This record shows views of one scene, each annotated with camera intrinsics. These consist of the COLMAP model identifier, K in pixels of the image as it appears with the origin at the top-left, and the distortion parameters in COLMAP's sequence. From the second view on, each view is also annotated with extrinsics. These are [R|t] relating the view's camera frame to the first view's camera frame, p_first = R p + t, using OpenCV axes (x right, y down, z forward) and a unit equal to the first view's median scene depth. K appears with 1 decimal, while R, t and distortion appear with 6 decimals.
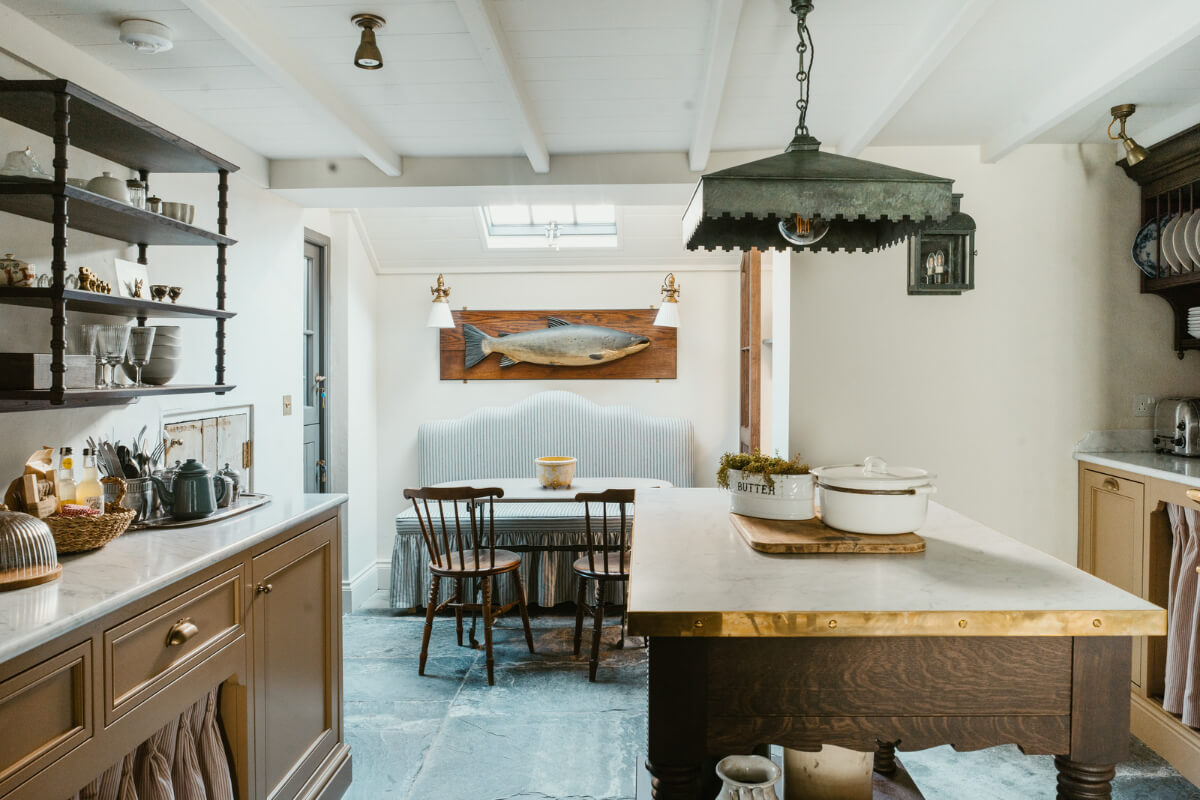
lens RADIAL K [[884.3, 0, 605.4], [0, 884.3, 394.0], [0, 0, 1]] dist [-0.006770, 0.000244]
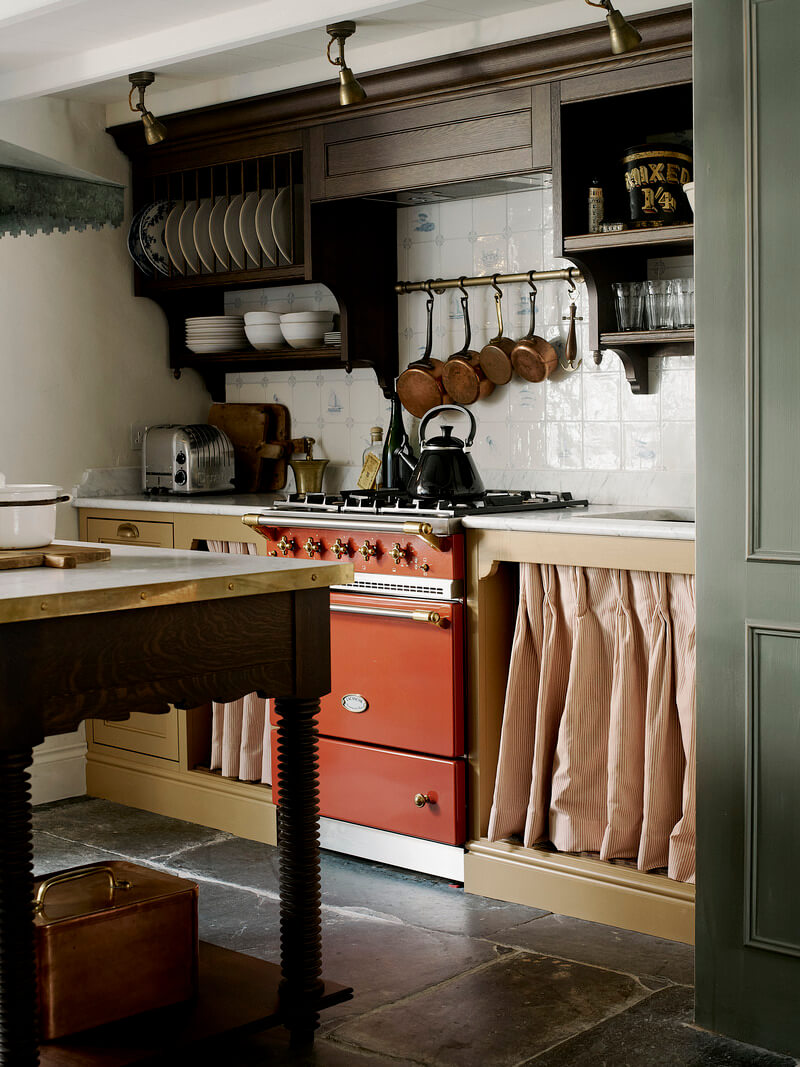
lens RADIAL K [[1744.4, 0, 398.8], [0, 1744.4, 530.7], [0, 0, 1]] dist [0.177849, 0.000000]
pose [[0.675711, -0.057079, 0.734954, -0.430797], [0.030641, 0.998311, 0.049360, 0.028997], [-0.736530, -0.010833, 0.676318, -0.276078]]
